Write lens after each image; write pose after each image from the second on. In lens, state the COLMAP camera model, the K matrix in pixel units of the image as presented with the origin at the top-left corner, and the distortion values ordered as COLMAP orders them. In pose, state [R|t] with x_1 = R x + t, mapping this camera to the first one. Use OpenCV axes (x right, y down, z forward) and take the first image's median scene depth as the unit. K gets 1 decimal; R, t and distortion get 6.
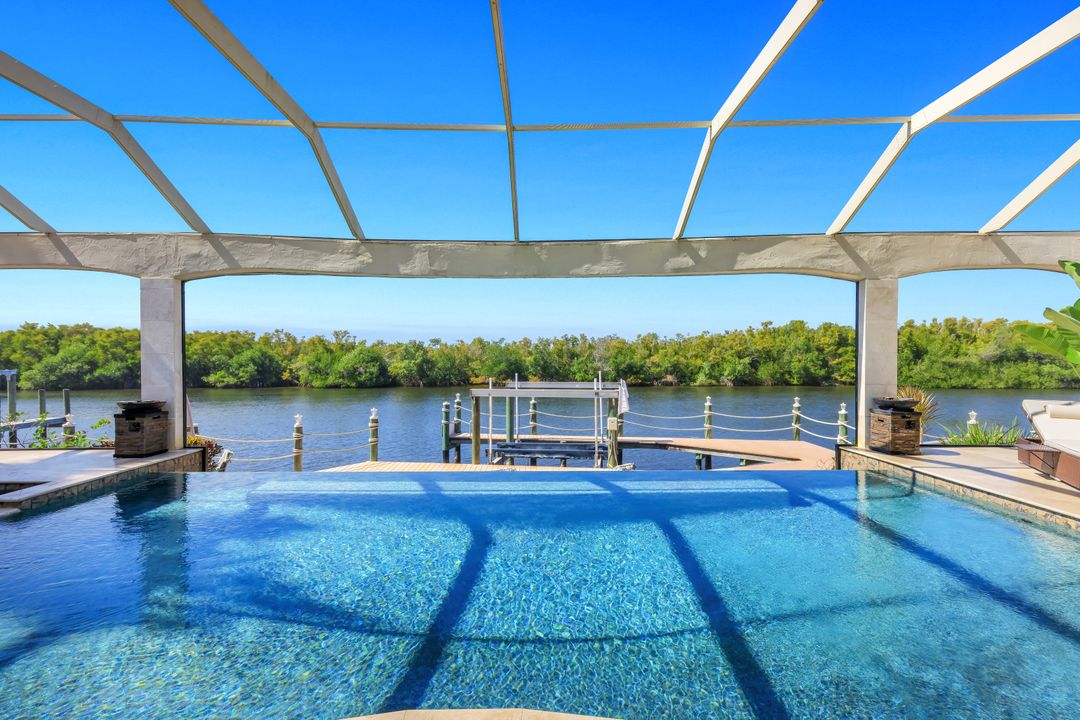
lens RADIAL K [[473.1, 0, 542.2], [0, 473.1, 357.5], [0, 0, 1]] dist [0.003005, 0.000381]
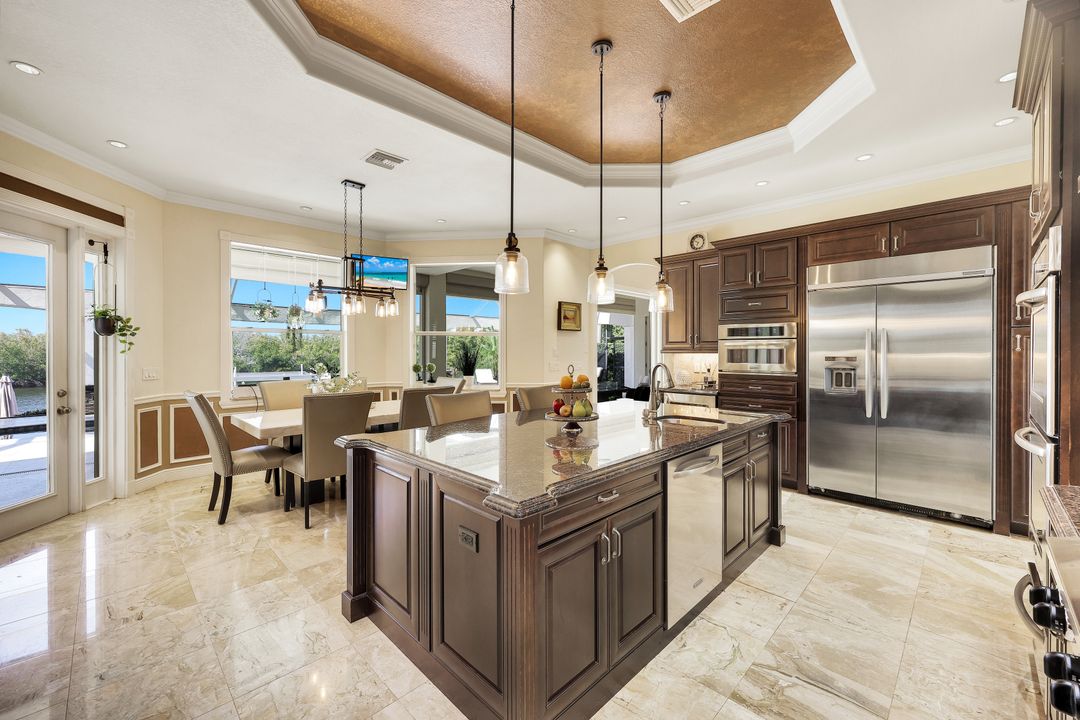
lens RADIAL K [[438.8, 0, 536.8], [0, 438.8, 355.0], [0, 0, 1]] dist [-0.000633, -0.000166]
pose [[0.721427, -0.005463, 0.692469, -0.302334], [-0.002048, 0.999948, 0.010022, -0.015722], [-0.692488, -0.008648, 0.721378, -0.540491]]
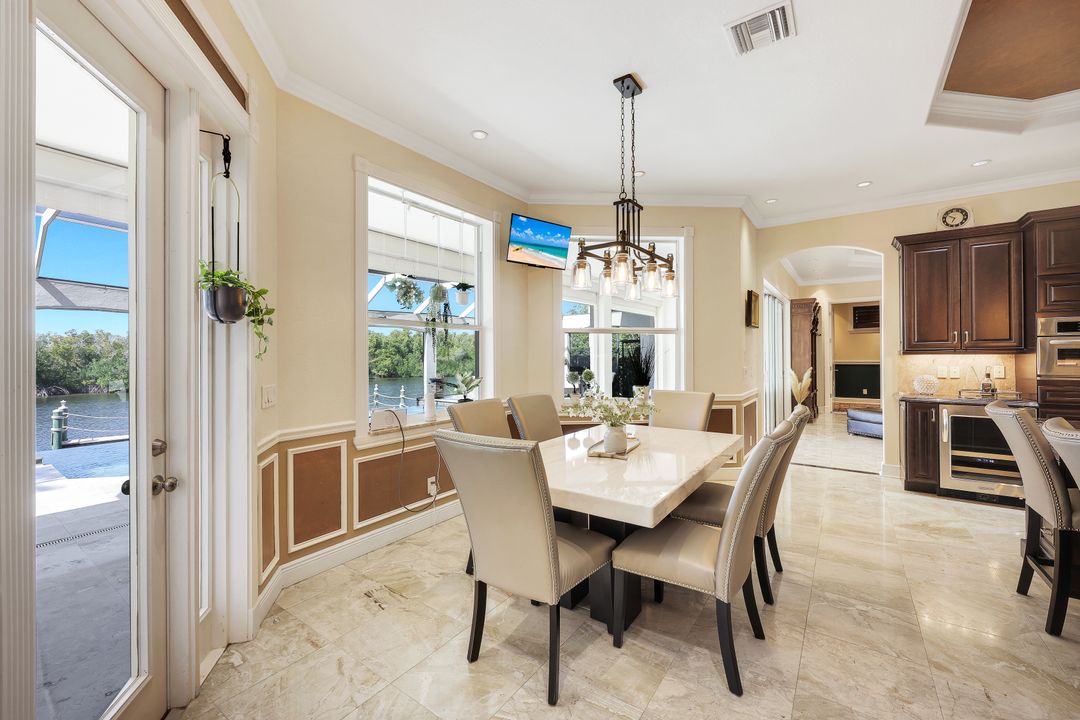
lens RADIAL K [[438.8, 0, 538.8], [0, 438.8, 355.2], [0, 0, 1]] dist [-0.000633, -0.000166]
pose [[0.592966, -0.001756, 0.805226, -0.348431], [0.003489, 0.999994, -0.000388, -0.014411], [-0.805220, 0.003040, 0.592968, -0.355878]]
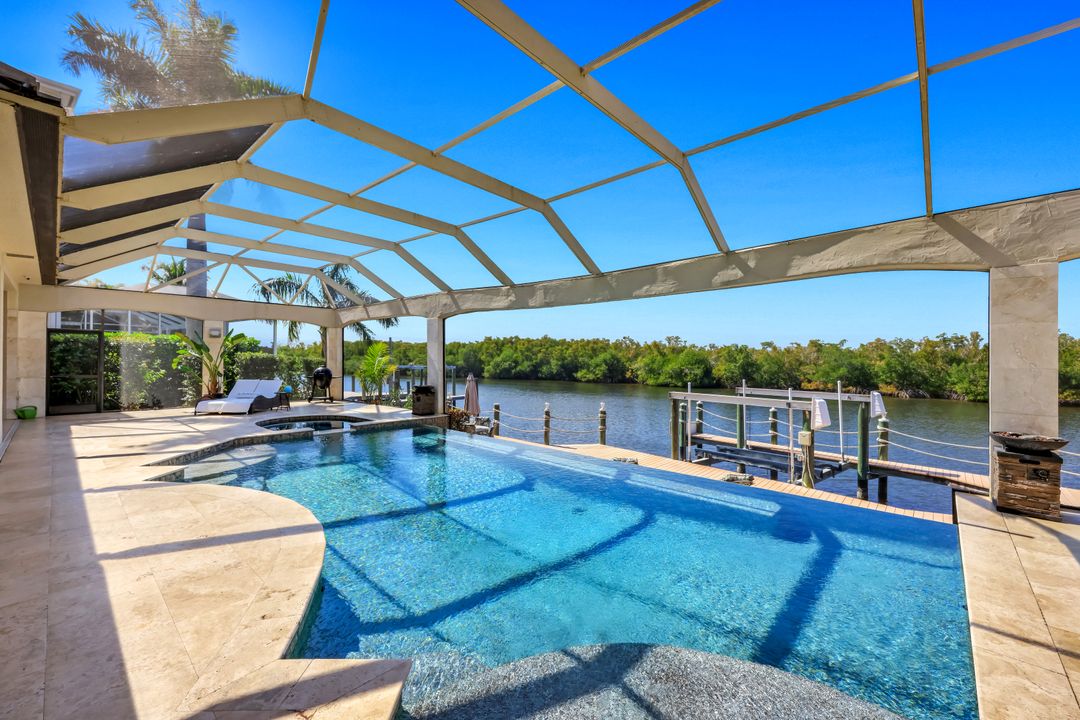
lens RADIAL K [[445.3, 0, 534.6], [0, 445.3, 347.4], [0, 0, 1]] dist [-0.002571, 0.001289]
pose [[0.730095, -0.009109, -0.683285, 0.258004], [-0.009125, 0.999692, -0.023078, -0.008032], [0.683284, 0.023084, 0.729787, 0.008386]]
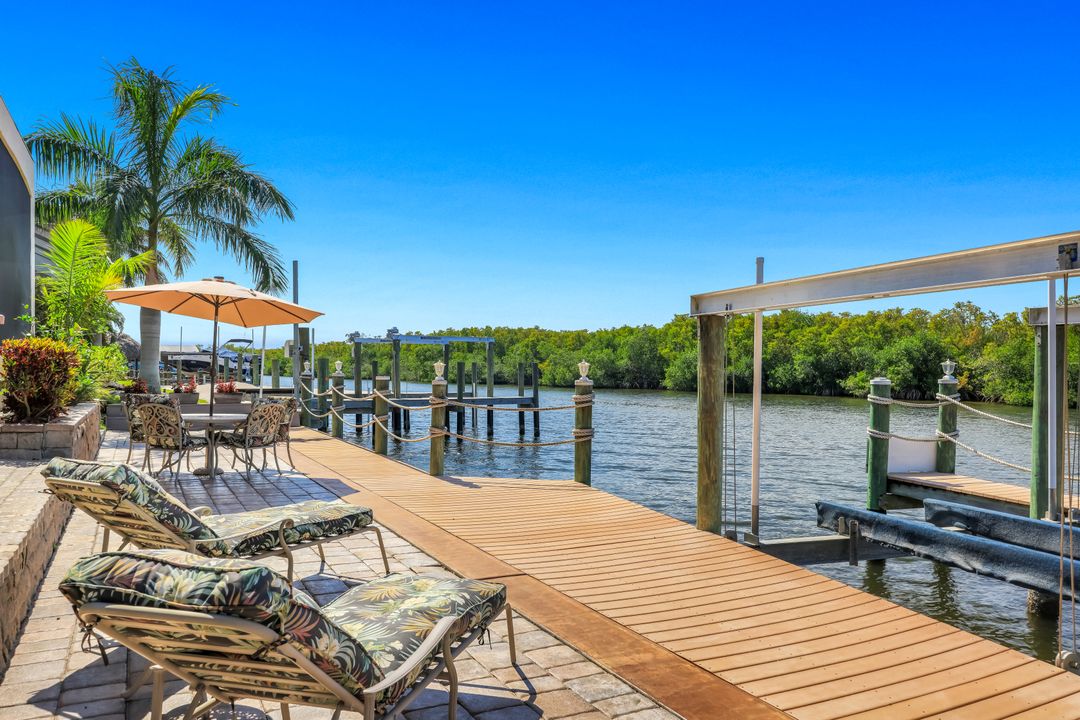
lens RADIAL K [[777.0, 0, 535.4], [0, 777.0, 367.6], [0, 0, 1]] dist [0.005894, -0.001123]
pose [[0.456967, 0.007031, -0.889456, 0.208319], [-0.006772, 0.999967, 0.004426, 0.087768], [0.889458, 0.004001, 0.457000, 0.507573]]
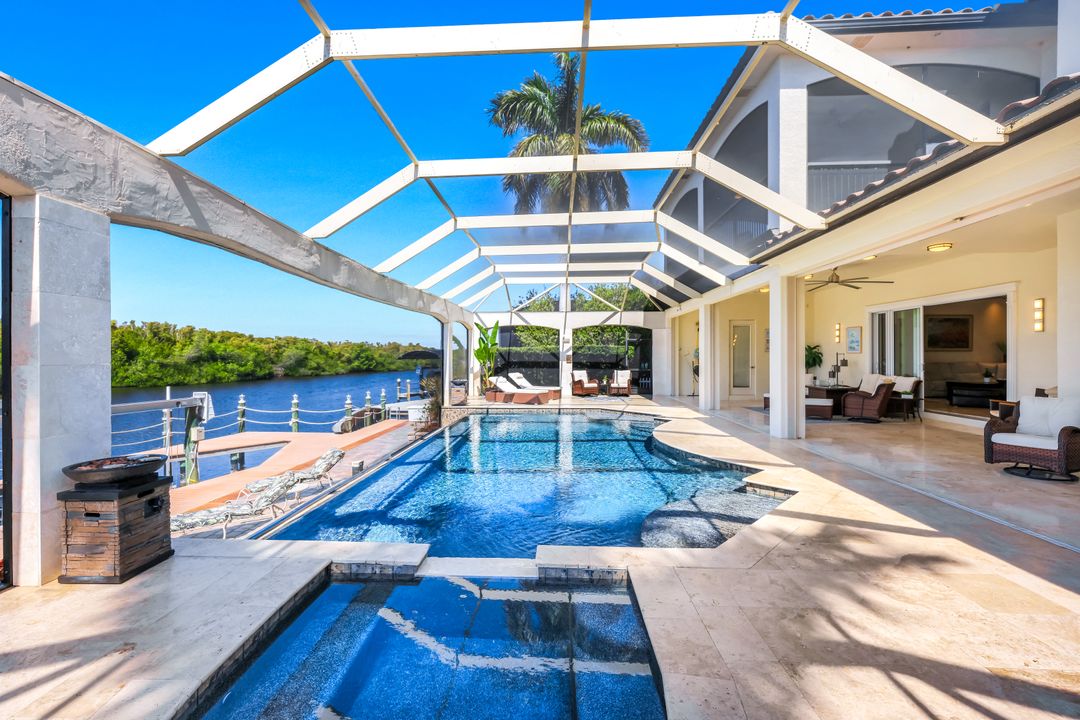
lens RADIAL K [[445.3, 0, 537.4], [0, 445.3, 357.2], [0, 0, 1]] dist [-0.002571, 0.001289]
pose [[0.057576, 0.000464, 0.998341, -0.492177], [0.000562, 1.000000, -0.000498, -0.006730], [-0.998341, 0.000590, 0.057575, 0.206558]]
